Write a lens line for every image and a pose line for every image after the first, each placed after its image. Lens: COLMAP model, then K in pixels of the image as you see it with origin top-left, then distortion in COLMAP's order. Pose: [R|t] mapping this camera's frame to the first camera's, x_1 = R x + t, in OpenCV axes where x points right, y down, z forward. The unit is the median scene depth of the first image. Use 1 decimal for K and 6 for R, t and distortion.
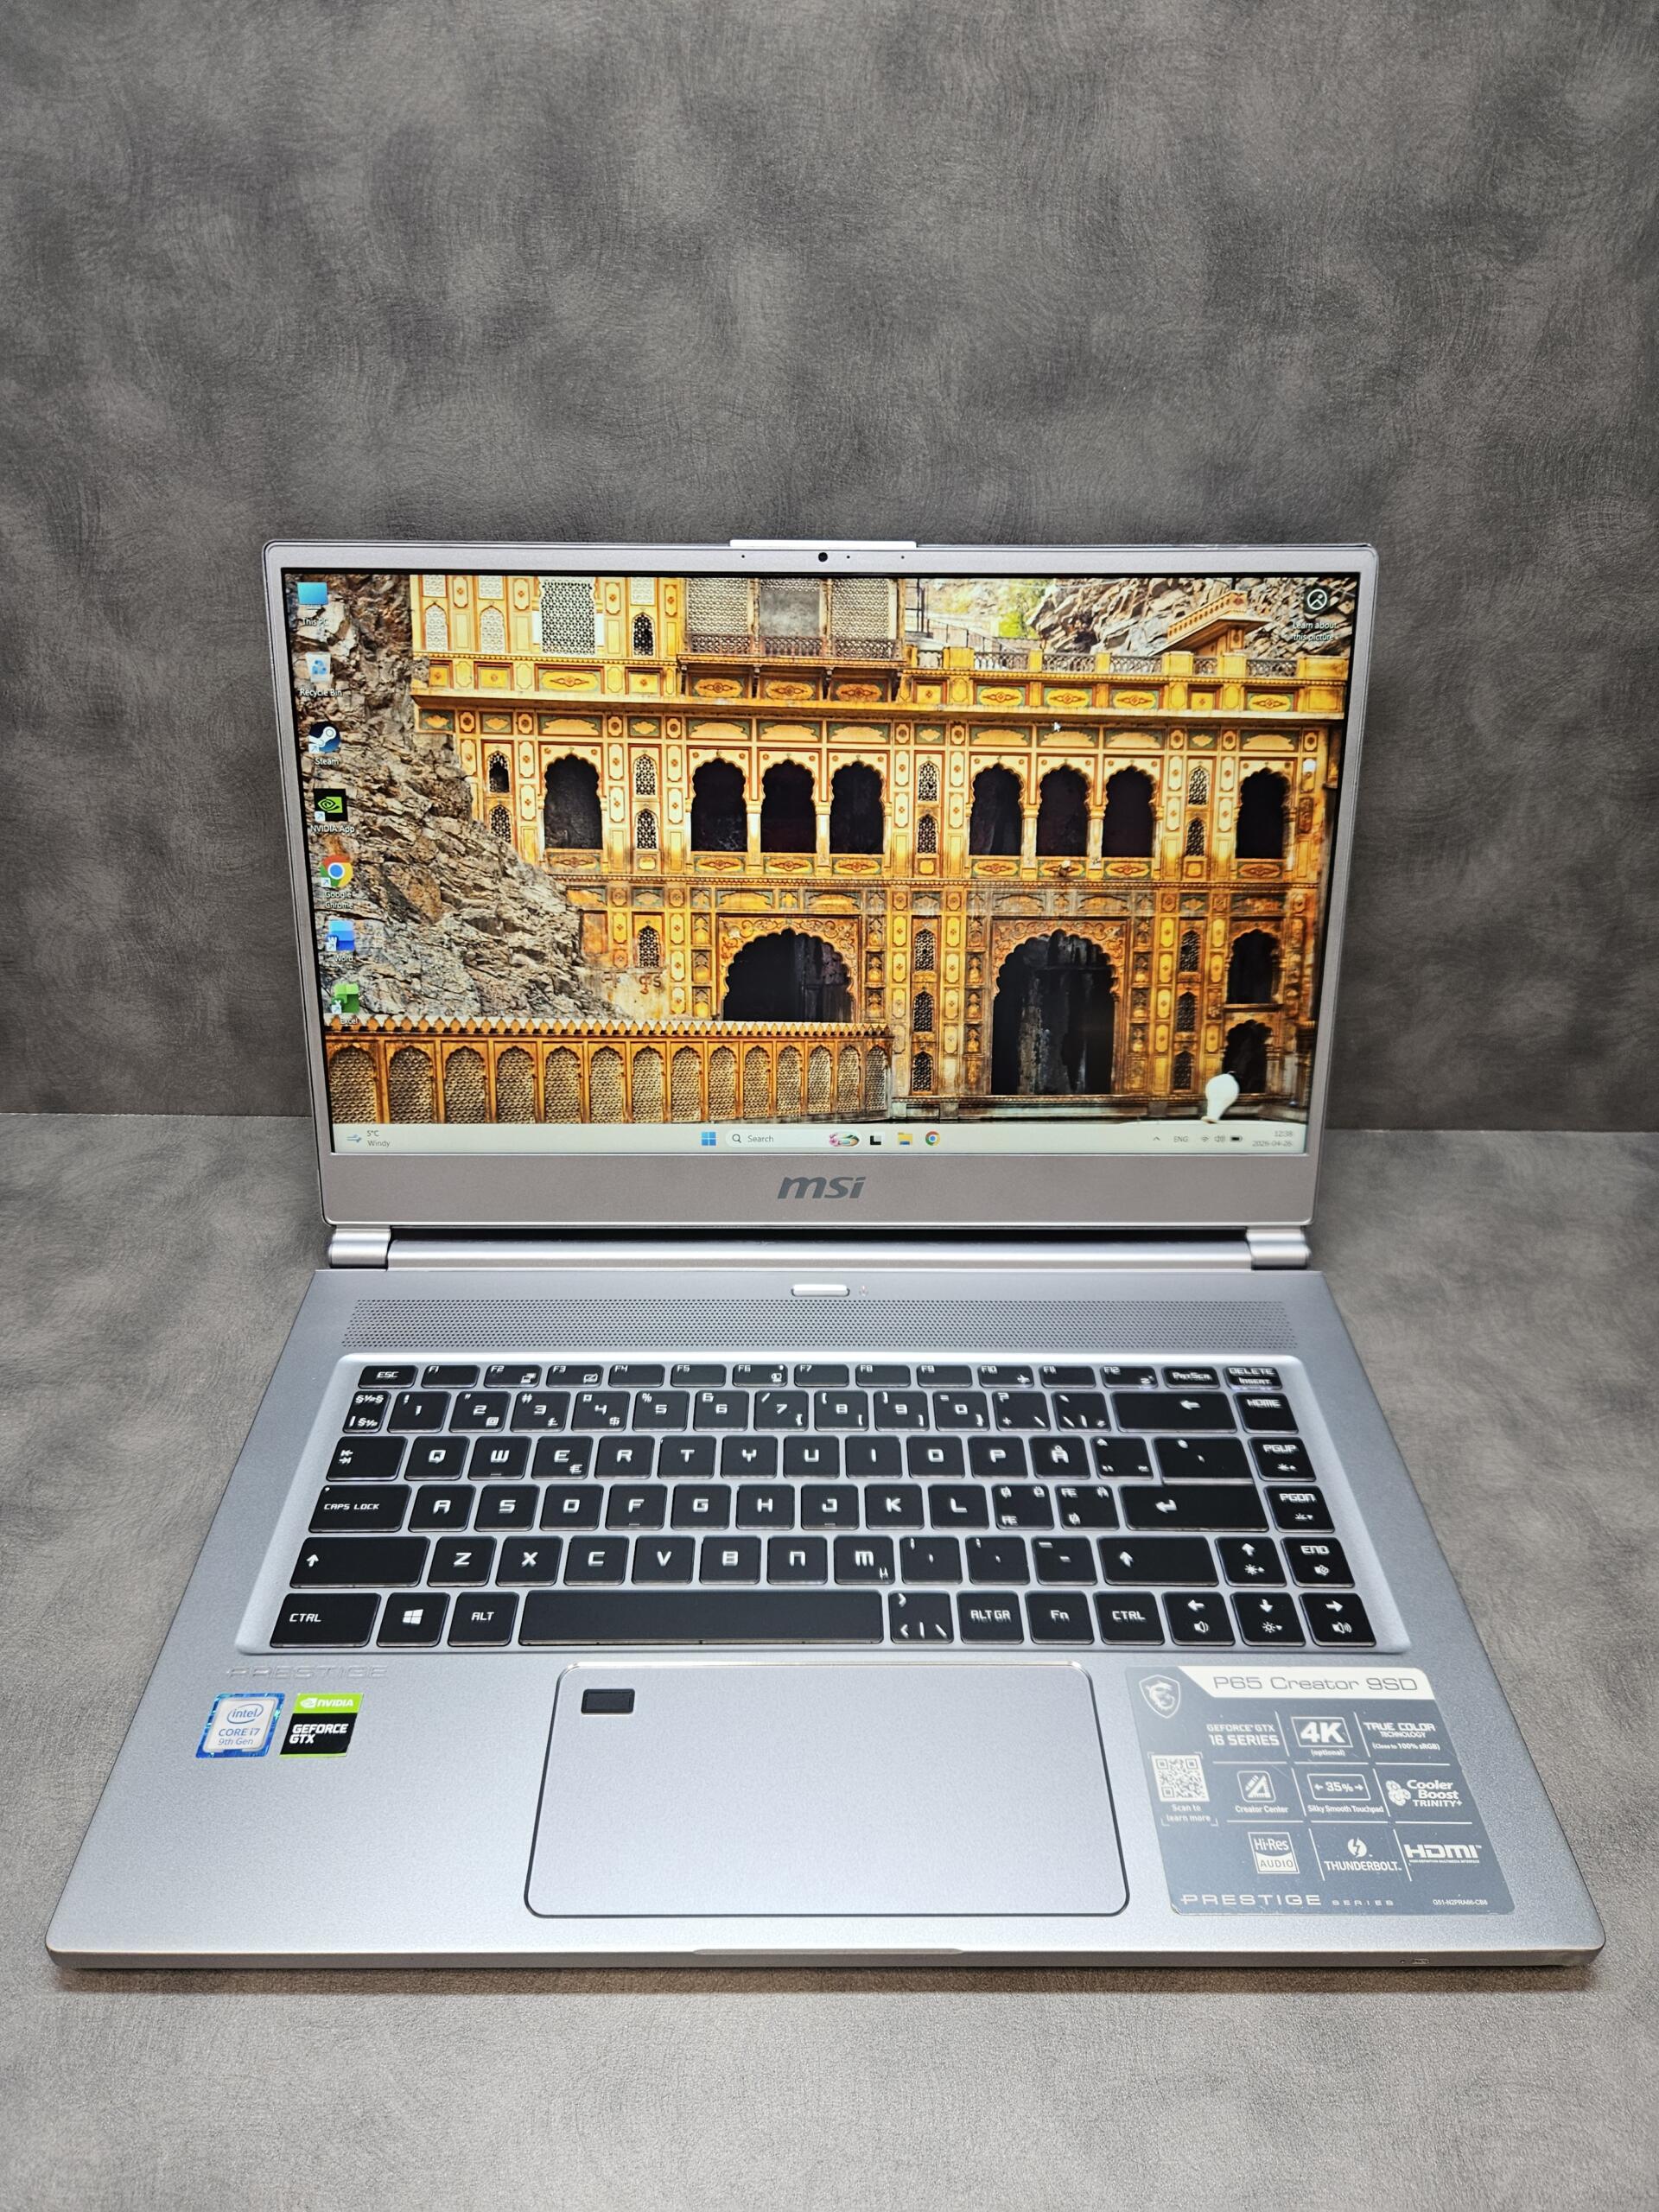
lens RADIAL K [[1492.6, 0, 829.5], [0, 1492.6, 1106.0], [0, 0, 1]] dist [0.011376, -0.063281]
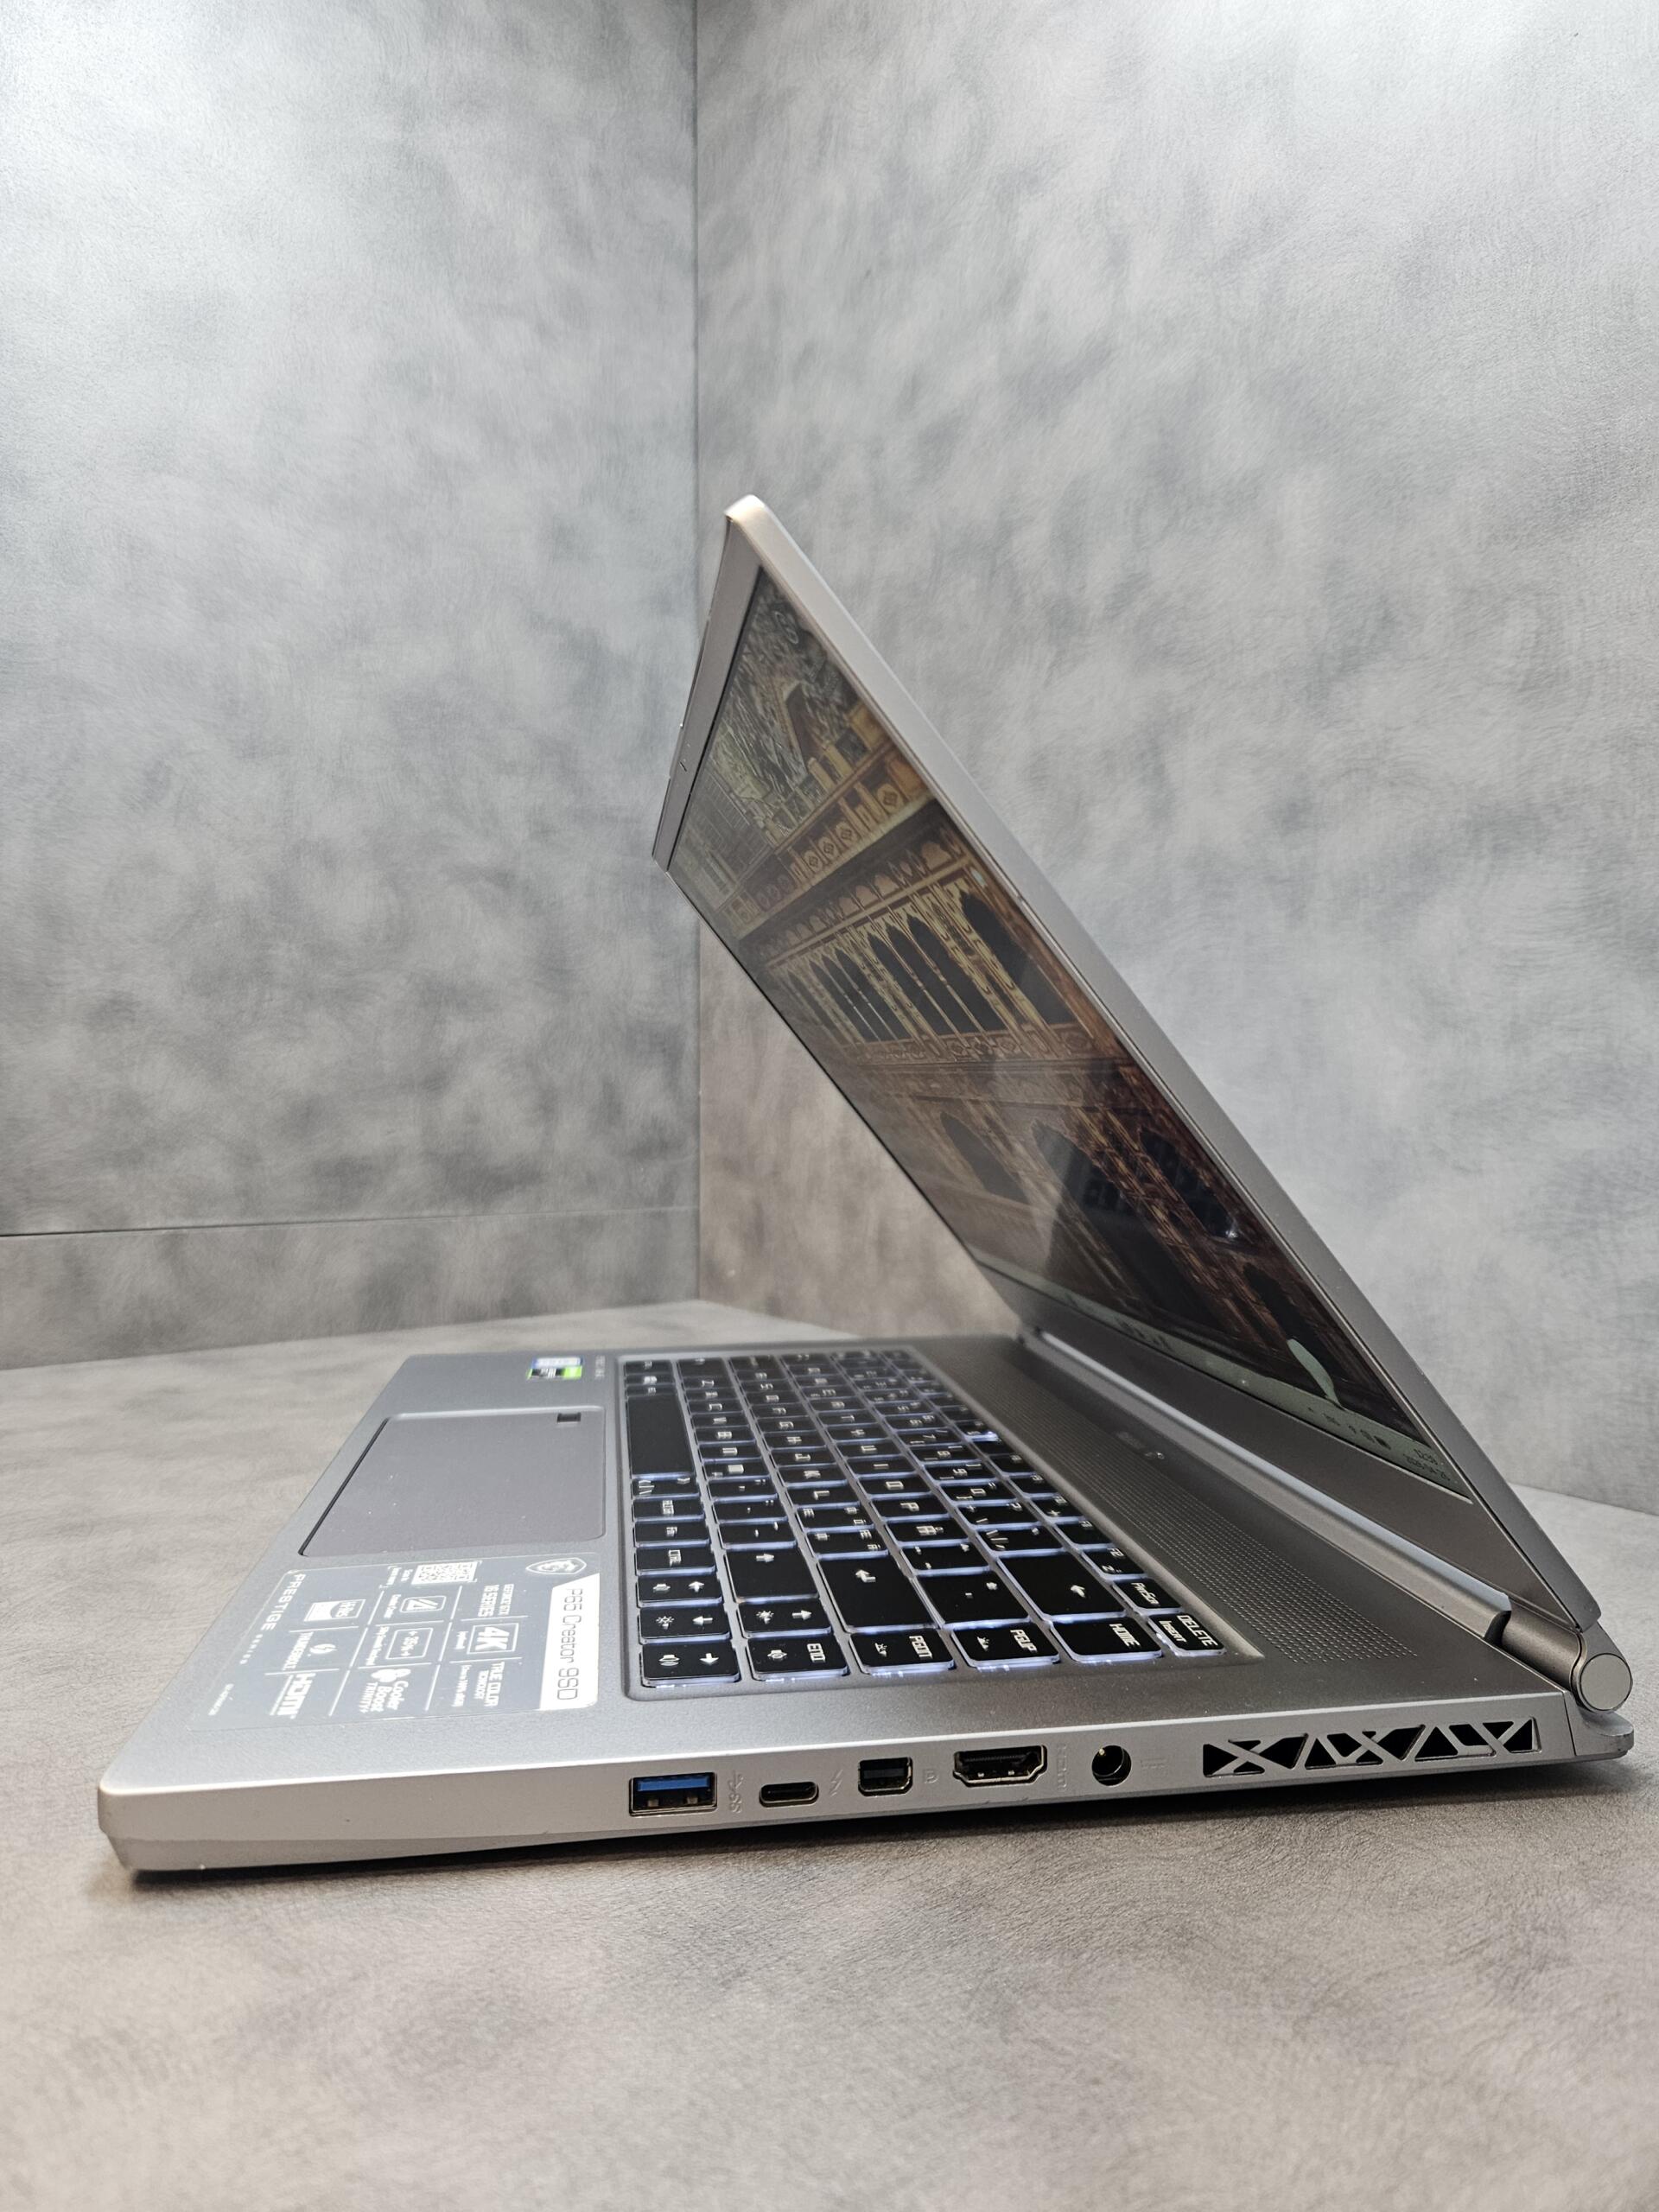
lens RADIAL K [[1492.6, 0, 829.5], [0, 1492.6, 1106.0], [0, 0, 1]] dist [0.011376, -0.063281]
pose [[0.604880, 0.002097, -0.796314, 0.528263], [-0.439698, 0.834611, -0.331797, 0.279884], [0.663917, 0.550835, 0.505762, 0.410788]]
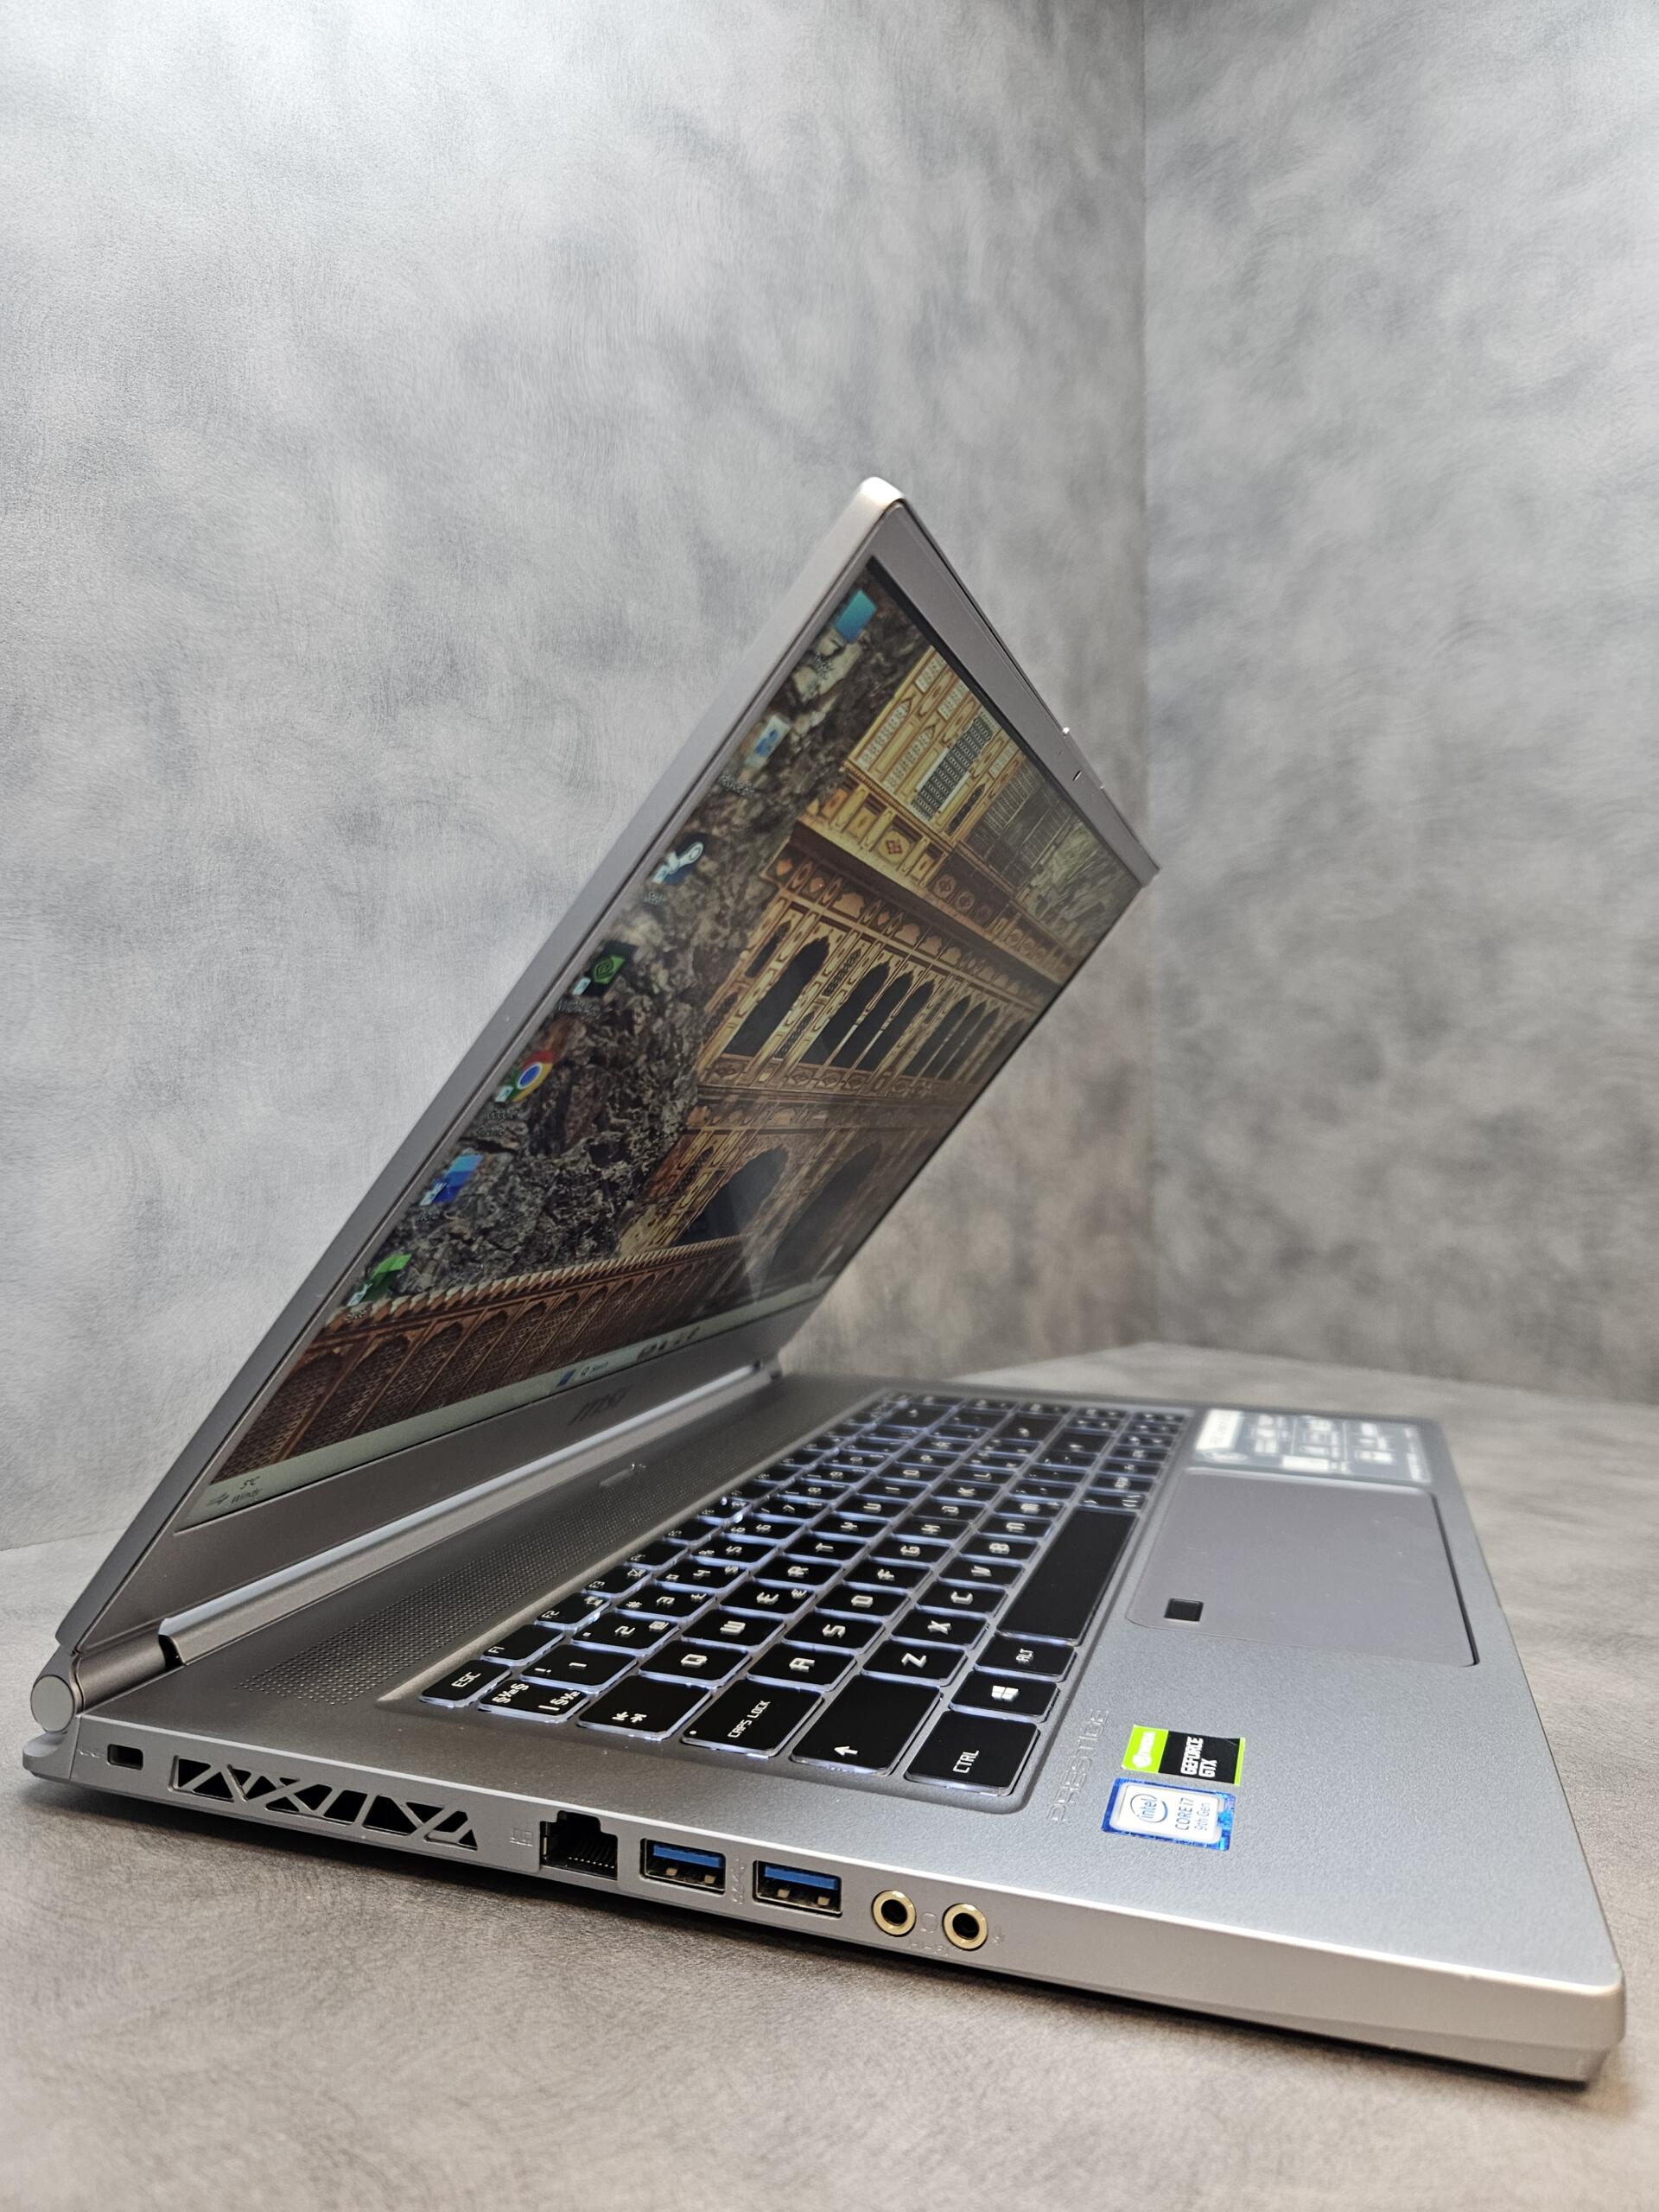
lens RADIAL K [[1492.6, 0, 829.5], [0, 1492.6, 1106.0], [0, 0, 1]] dist [0.011376, -0.063281]
pose [[0.712941, -0.004257, 0.701211, -0.467494], [0.392204, 0.831362, -0.393718, 0.281418], [-0.581284, 0.555716, 0.594382, 0.383884]]
